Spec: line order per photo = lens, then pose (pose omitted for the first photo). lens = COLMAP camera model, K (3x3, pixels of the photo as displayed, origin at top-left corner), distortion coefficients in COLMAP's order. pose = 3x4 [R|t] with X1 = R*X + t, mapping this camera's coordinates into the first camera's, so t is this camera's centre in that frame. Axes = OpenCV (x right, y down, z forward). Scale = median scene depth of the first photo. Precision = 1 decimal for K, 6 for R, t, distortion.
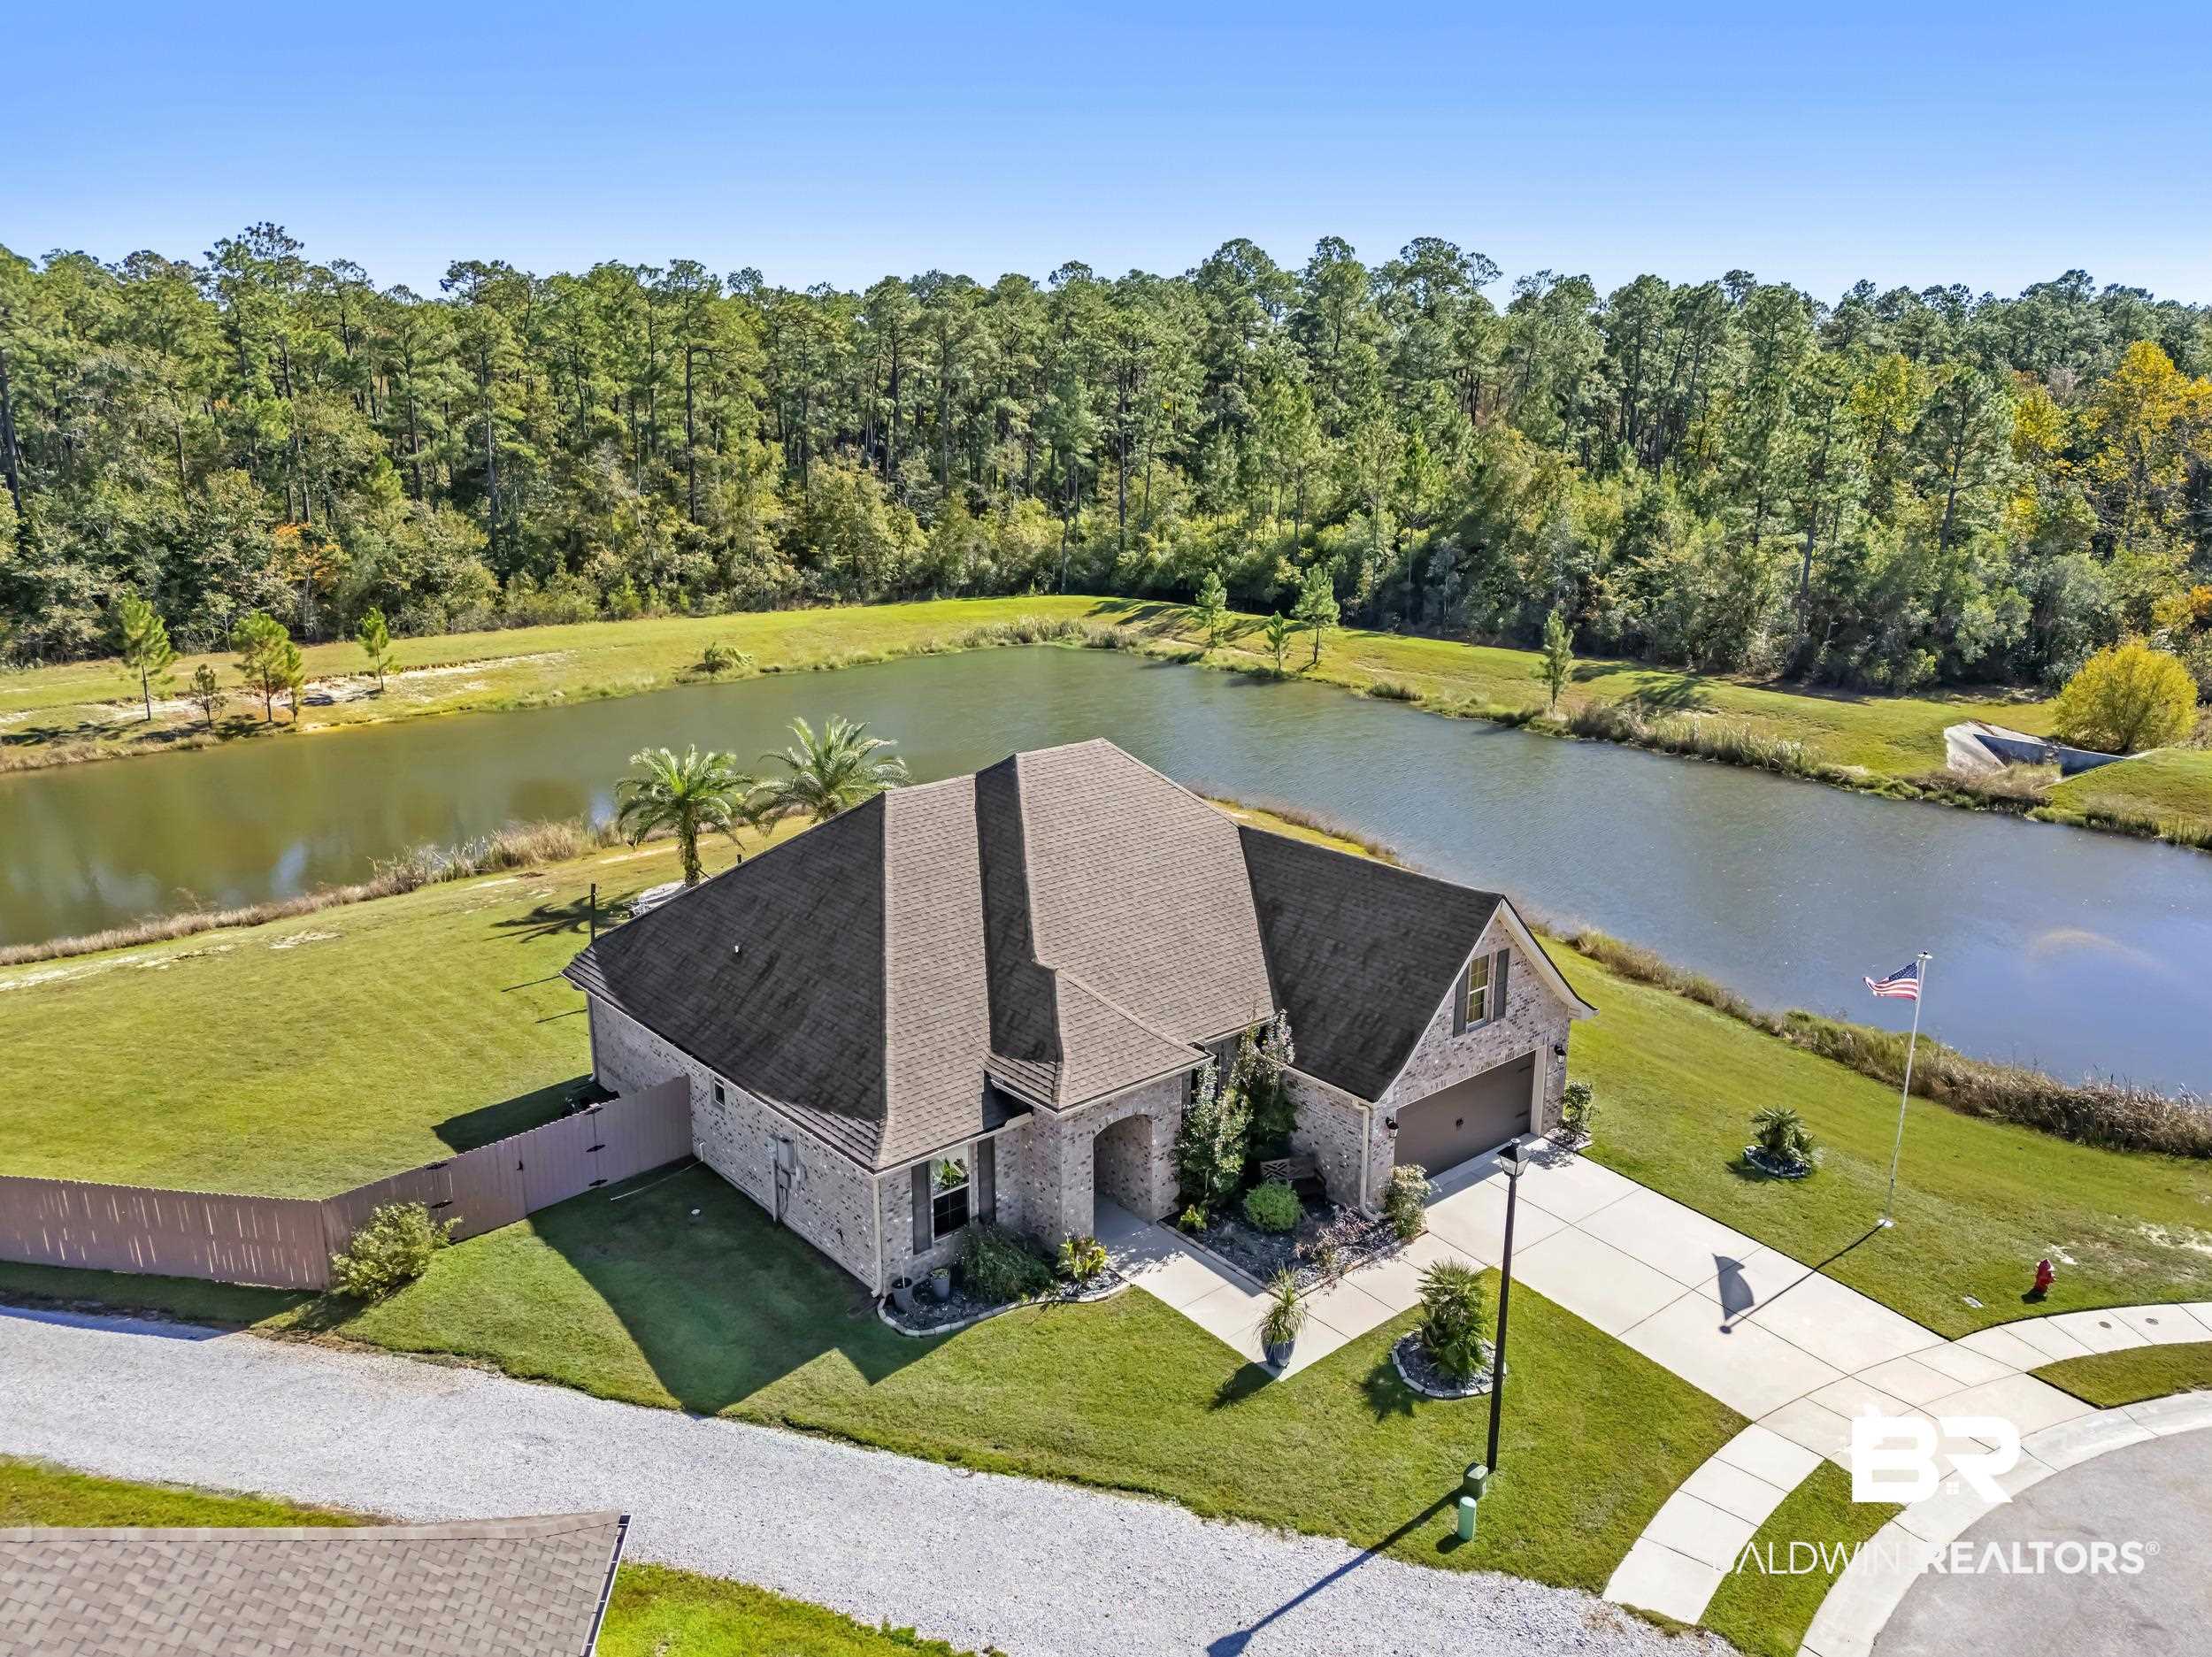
lens RADIAL K [[1658.0, 0, 1106.0], [0, 1658.0, 828.5], [0, 0, 1]] dist [0.095081, -0.084424]
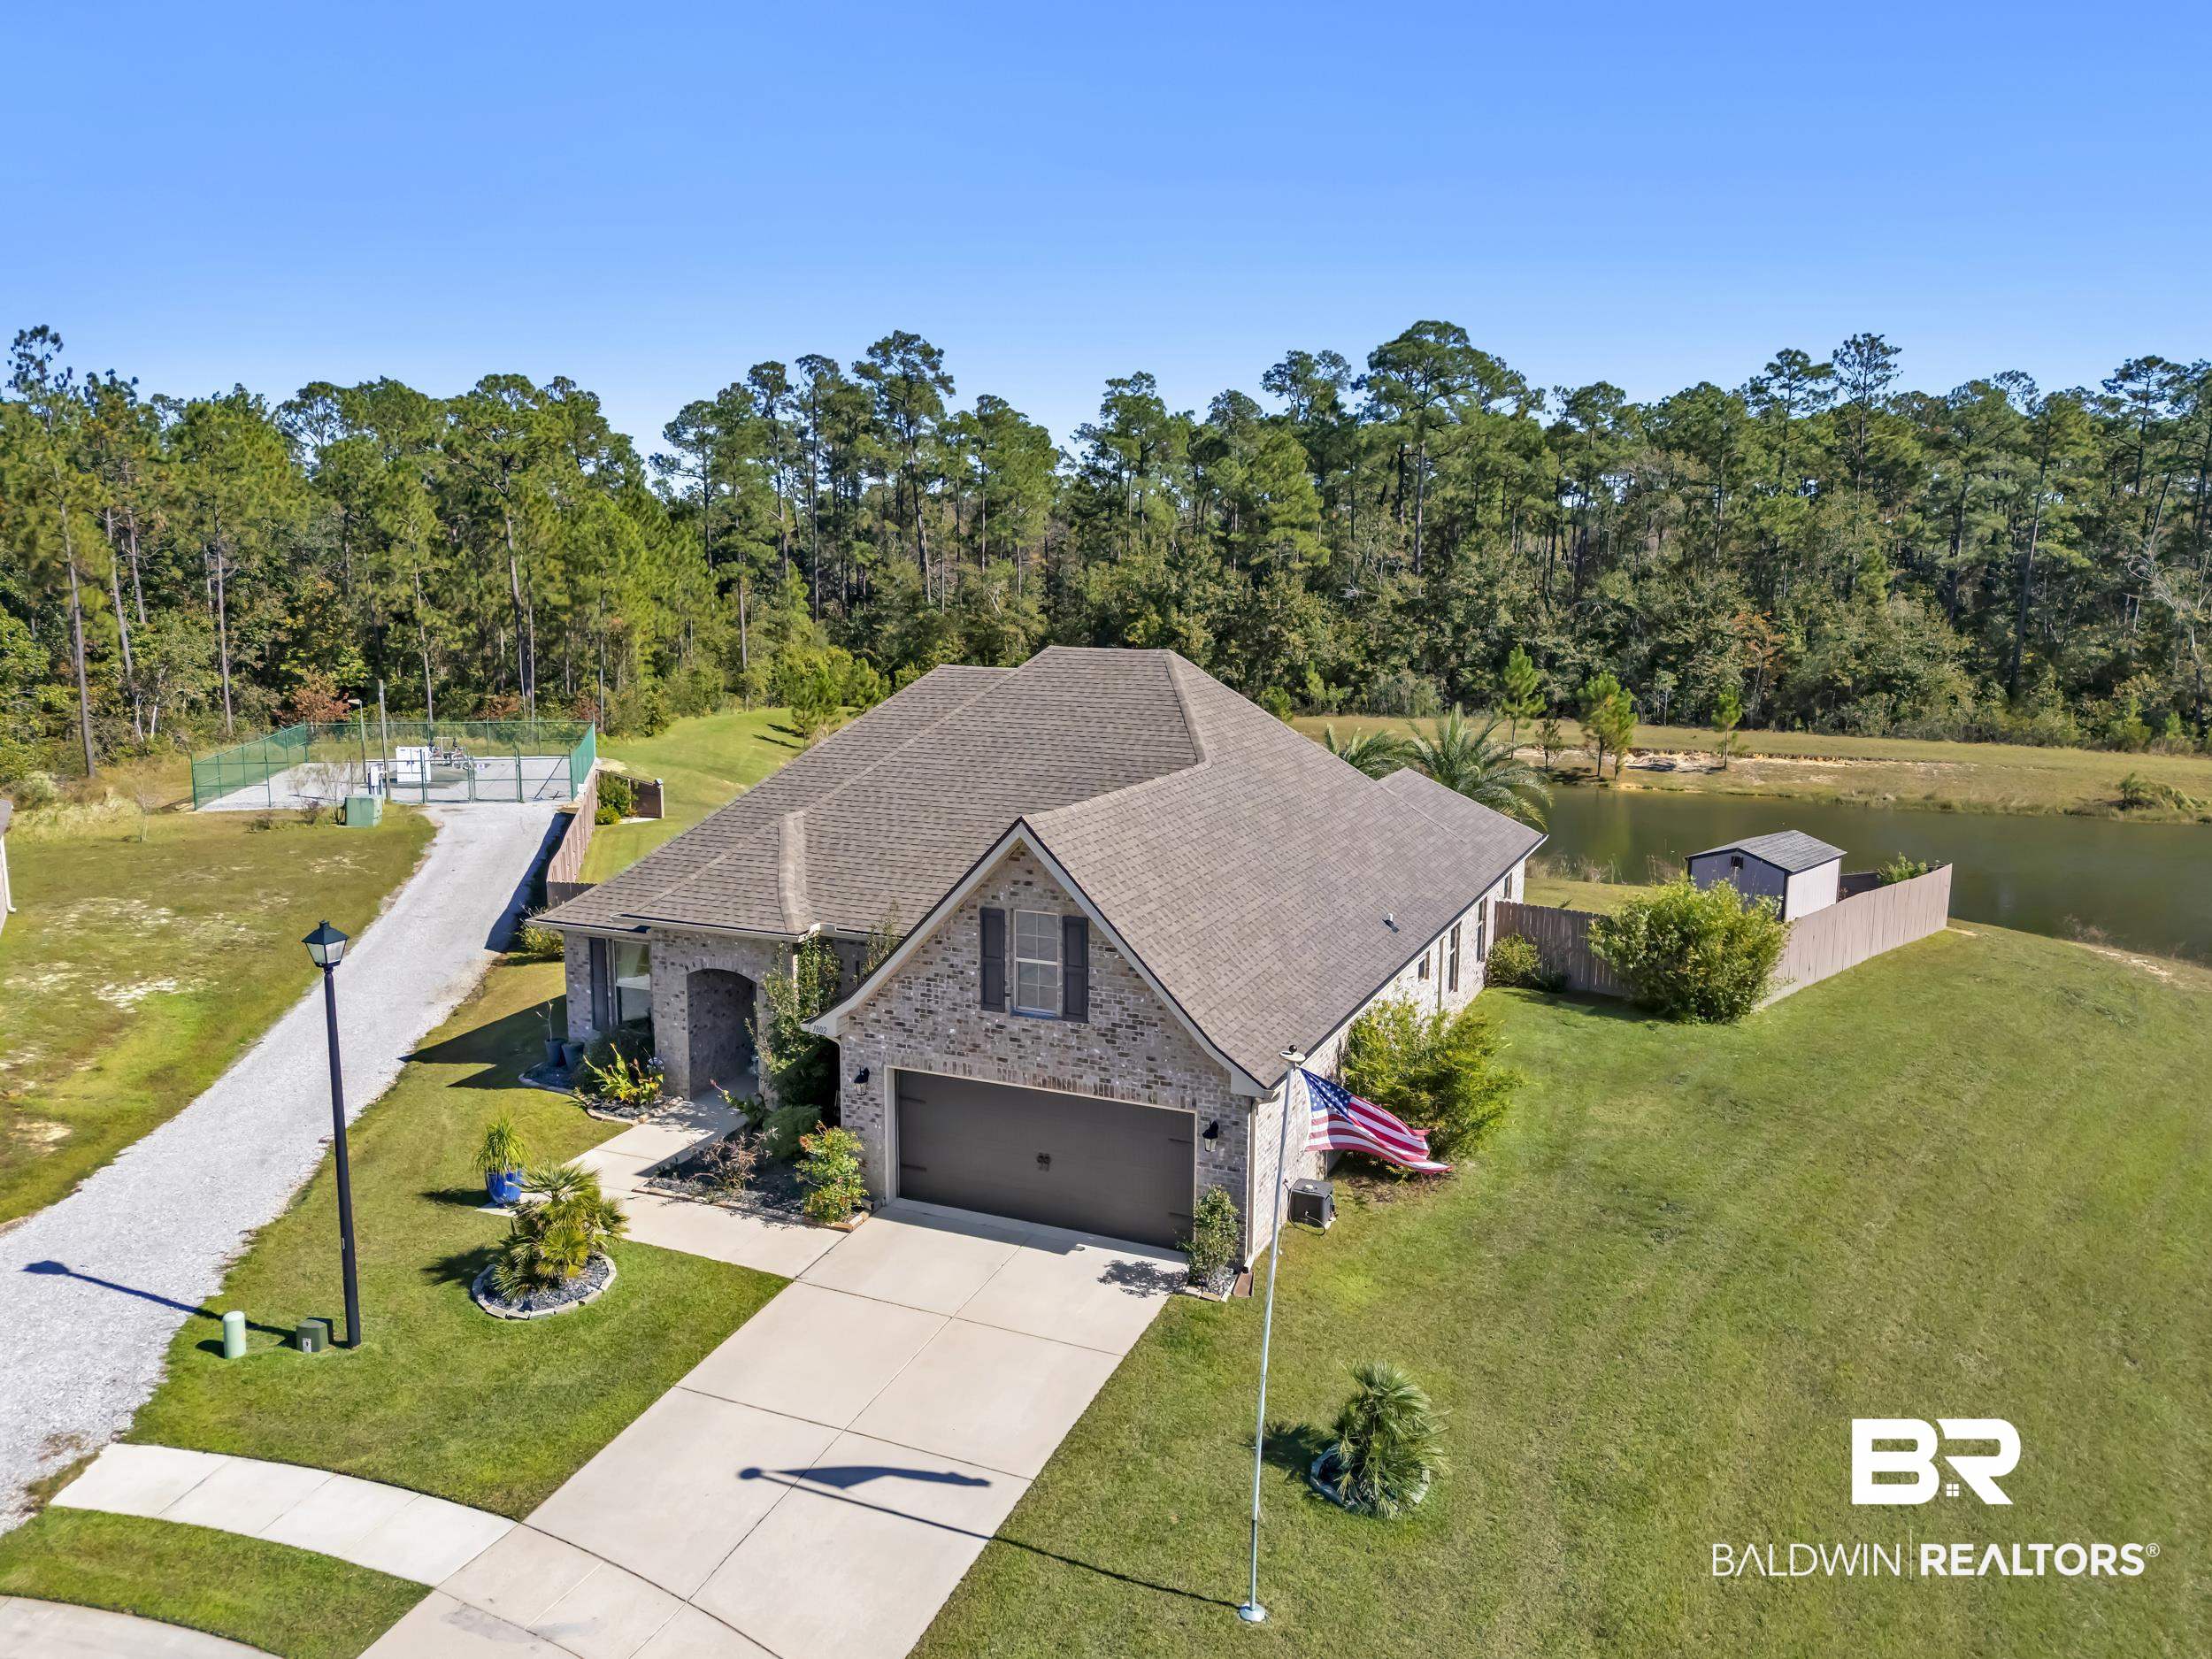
lens RADIAL K [[1642.3, 0, 1106.0], [0, 1642.3, 829.5], [0, 0, 1]] dist [0.116295, -0.124679]
pose [[0.427037, 0.149981, -0.891709, 0.803632], [-0.250487, 0.967177, 0.042717, 0.006127], [0.868847, 0.205119, 0.450589, 0.668880]]
